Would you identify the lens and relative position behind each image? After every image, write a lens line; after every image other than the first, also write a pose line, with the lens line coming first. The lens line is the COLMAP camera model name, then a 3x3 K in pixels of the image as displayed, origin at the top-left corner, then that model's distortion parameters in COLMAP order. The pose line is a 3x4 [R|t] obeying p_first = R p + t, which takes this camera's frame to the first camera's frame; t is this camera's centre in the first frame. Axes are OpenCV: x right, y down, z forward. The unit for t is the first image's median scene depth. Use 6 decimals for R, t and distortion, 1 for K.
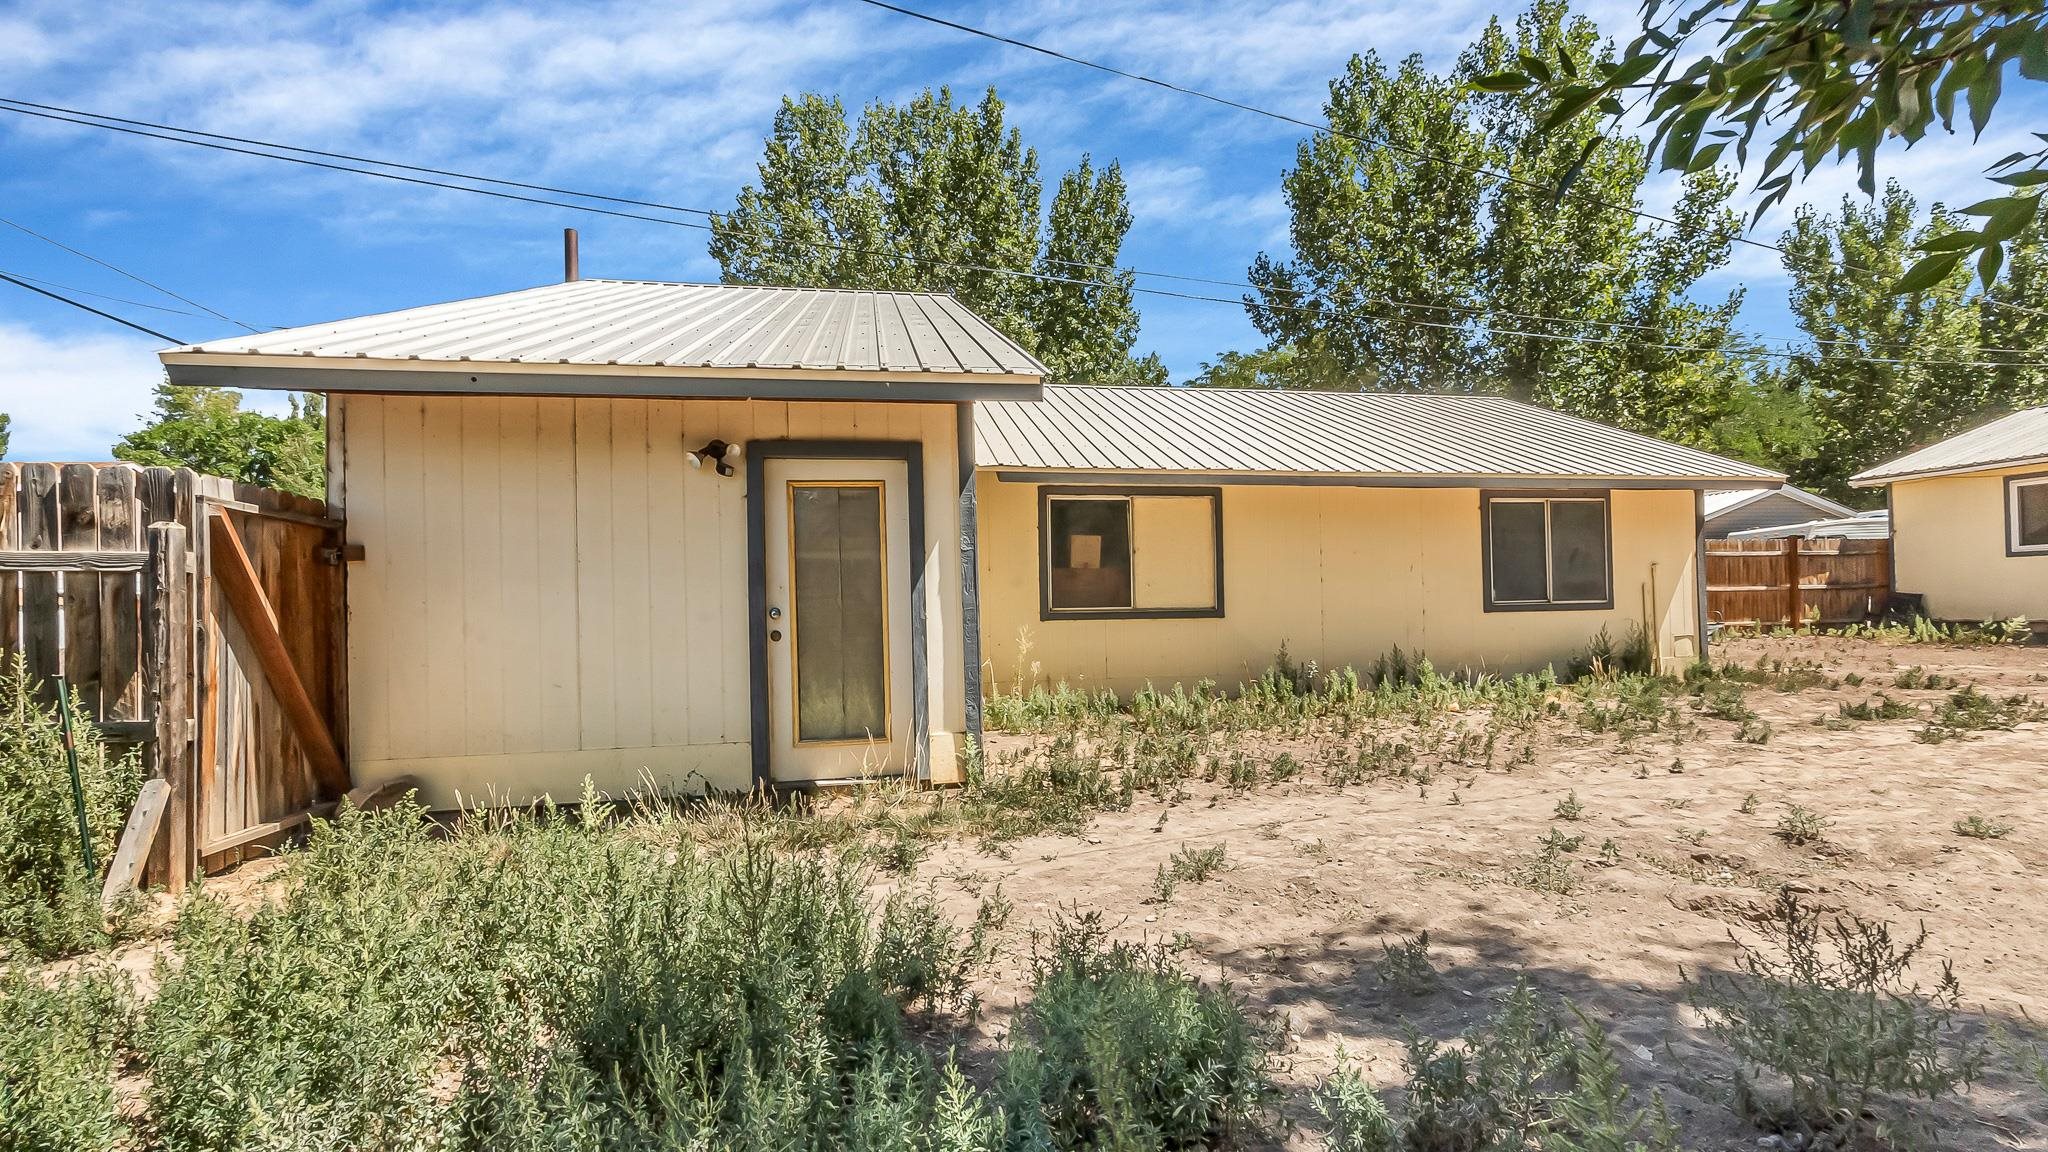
lens RADIAL K [[892.4, 0, 1034.2], [0, 892.4, 593.0], [0, 0, 1]] dist [-0.001867, -0.000331]
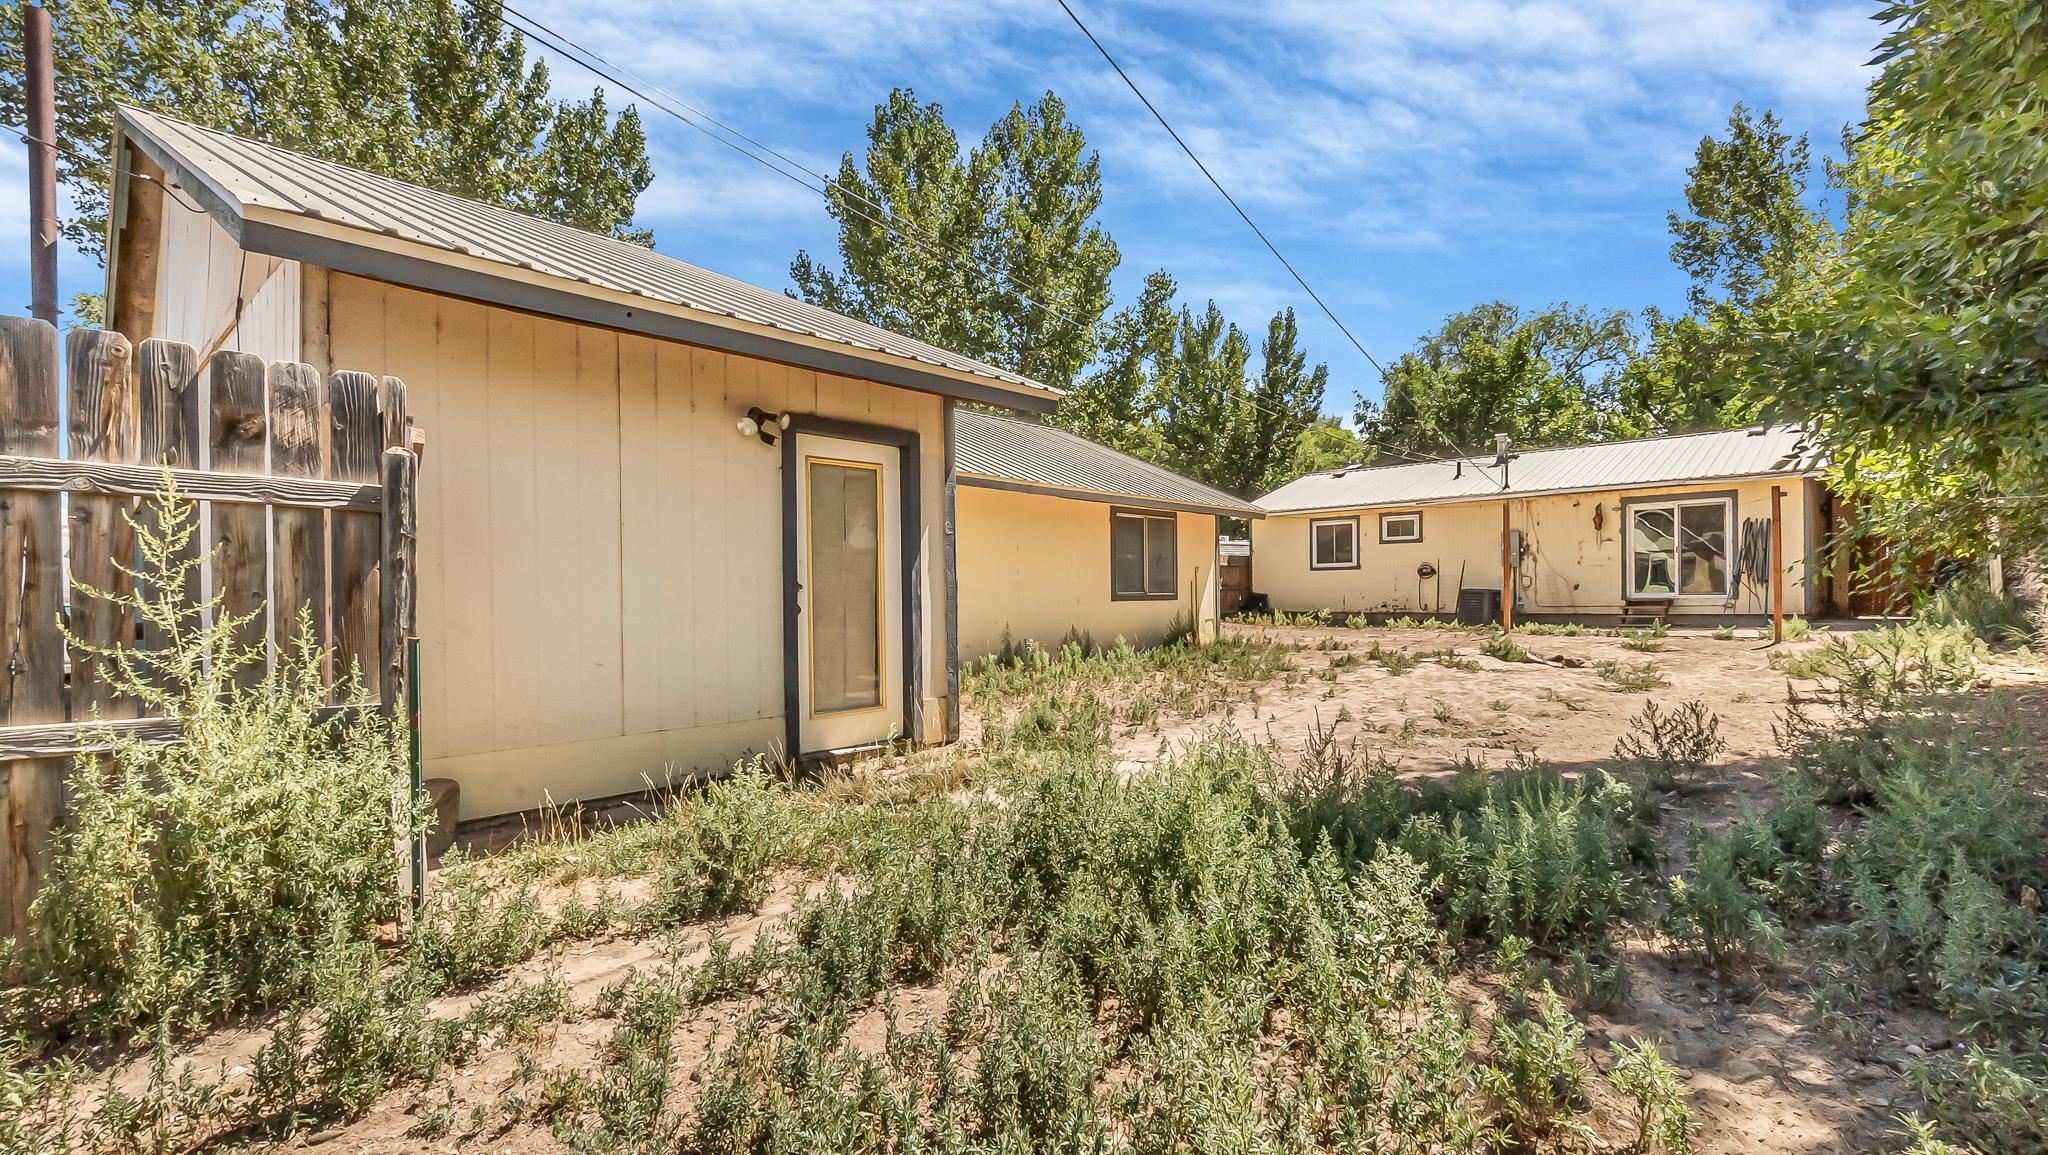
lens RADIAL K [[910.6, 0, 1049.9], [0, 910.6, 601.6], [0, 0, 1]] dist [0.000330, 0.000117]
pose [[0.797045, 0.006798, 0.603882, -0.266254], [-0.013393, 0.999890, 0.006421, 0.011223], [-0.603772, -0.013205, 0.797048, 0.005938]]
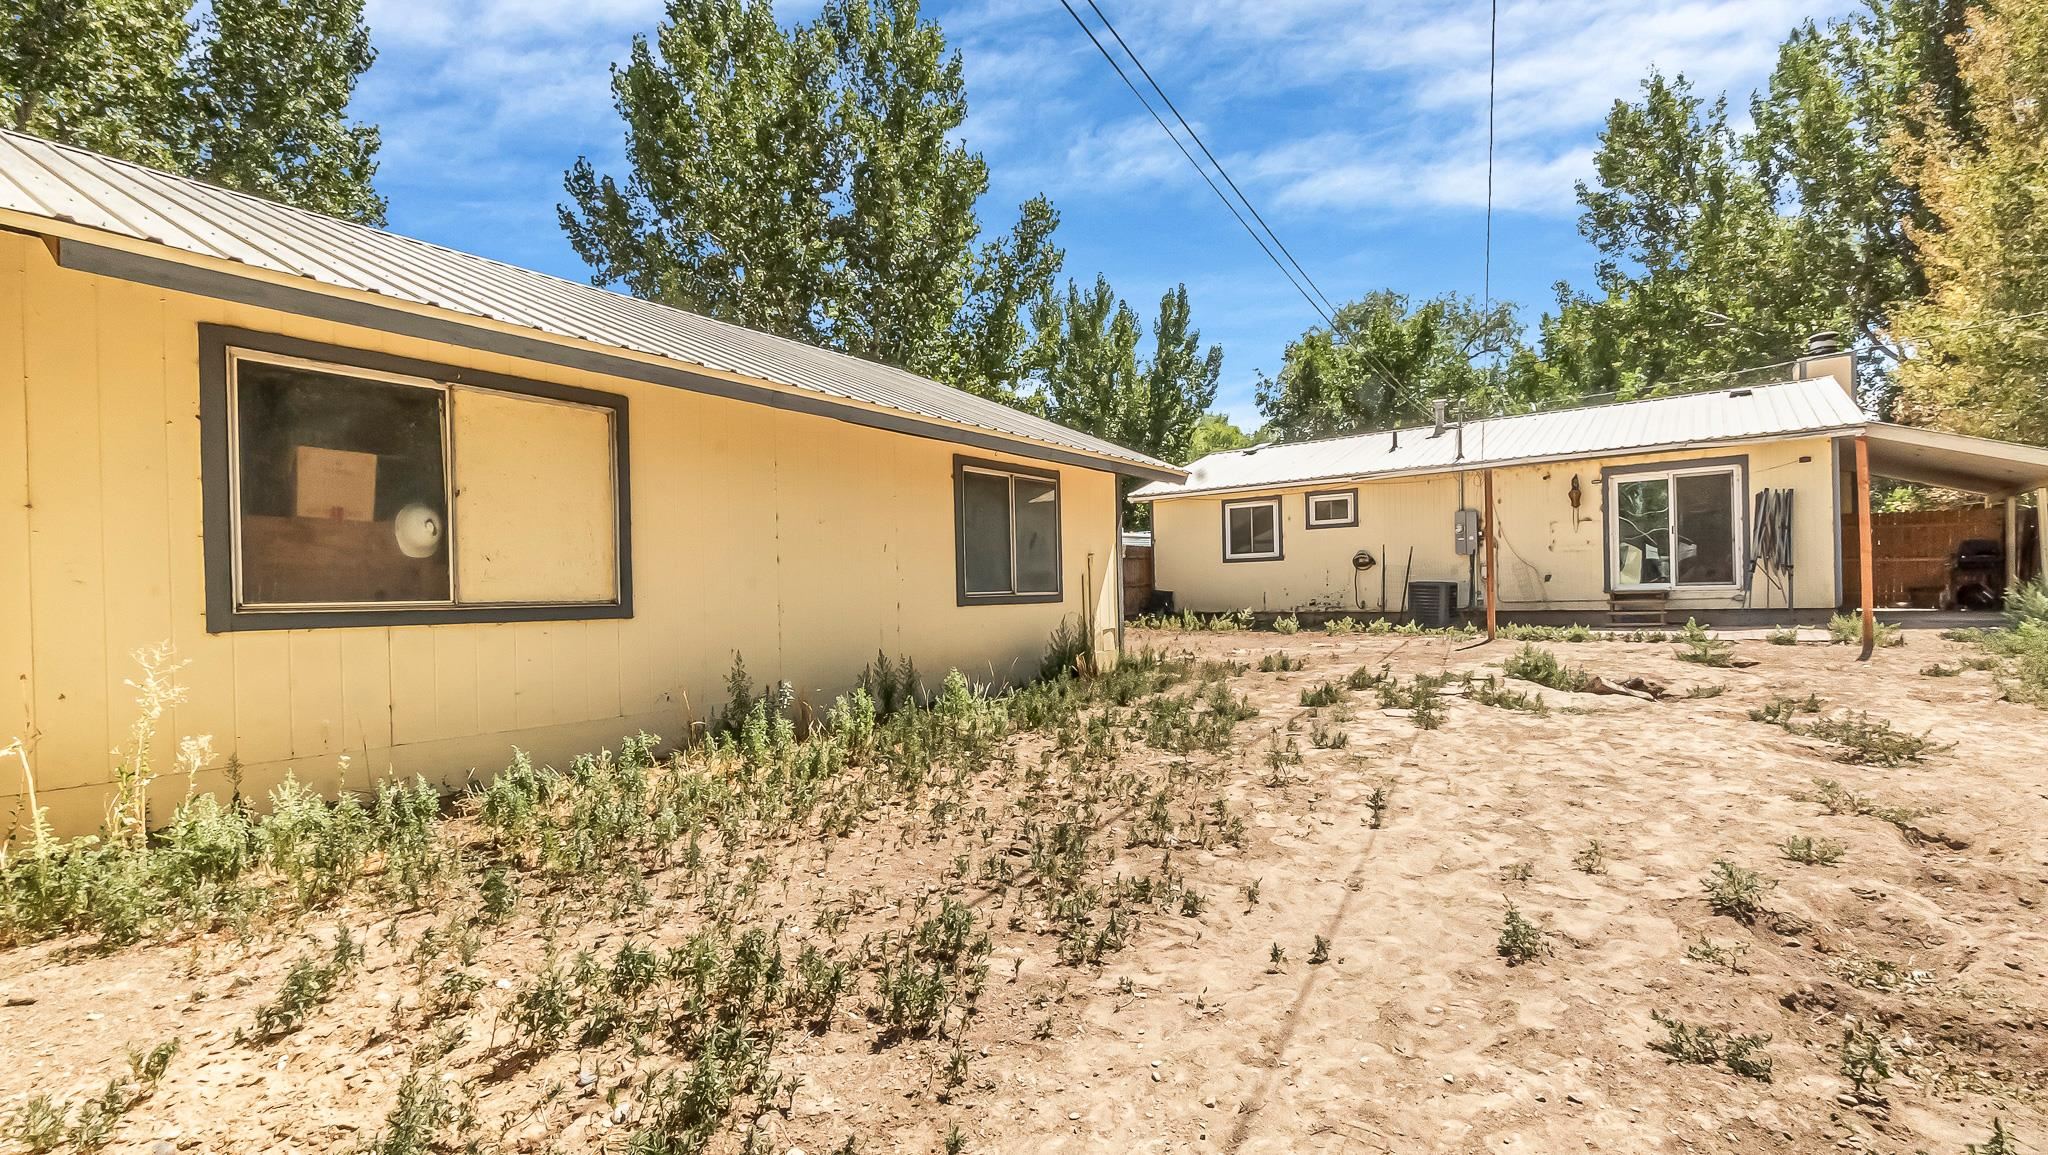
lens RADIAL K [[902.4, 0, 1046.2], [0, 902.4, 598.8], [0, 0, 1]] dist [0.002954, 0.000640]
pose [[0.723622, -0.002677, 0.690191, -0.001334], [0.000547, 0.999994, 0.003305, 0.009076], [-0.690196, -0.002014, 0.723620, 0.261719]]
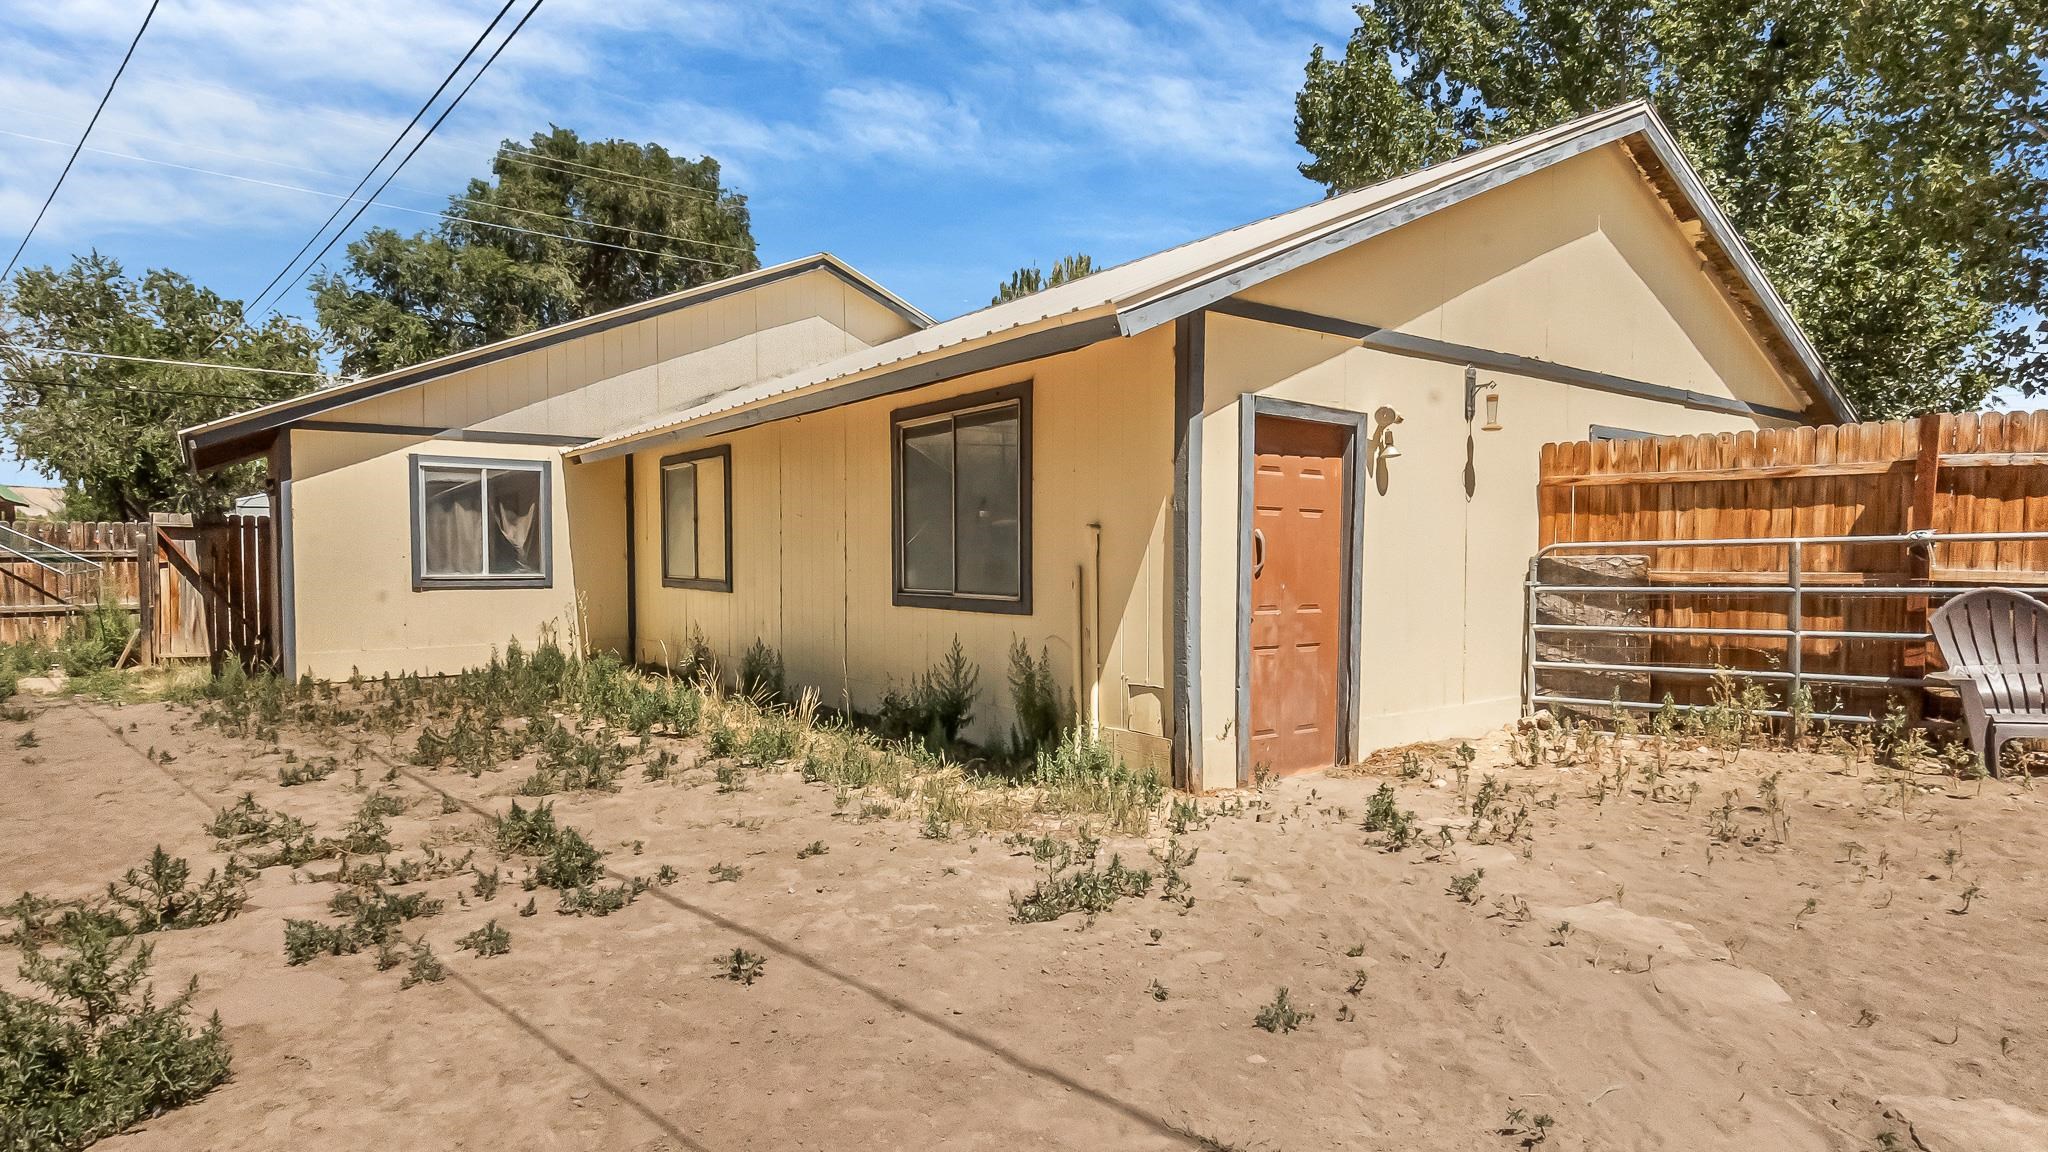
lens RADIAL K [[1100.0, 0, 1032.1], [0, 1100.0, 581.2], [0, 0, 1]] dist [0.012448, -0.000299]
pose [[0.428465, 0.036706, -0.902813, 0.921865], [0.002338, 0.999126, 0.041731, -0.019936], [0.903555, -0.019991, 0.428005, 0.559966]]
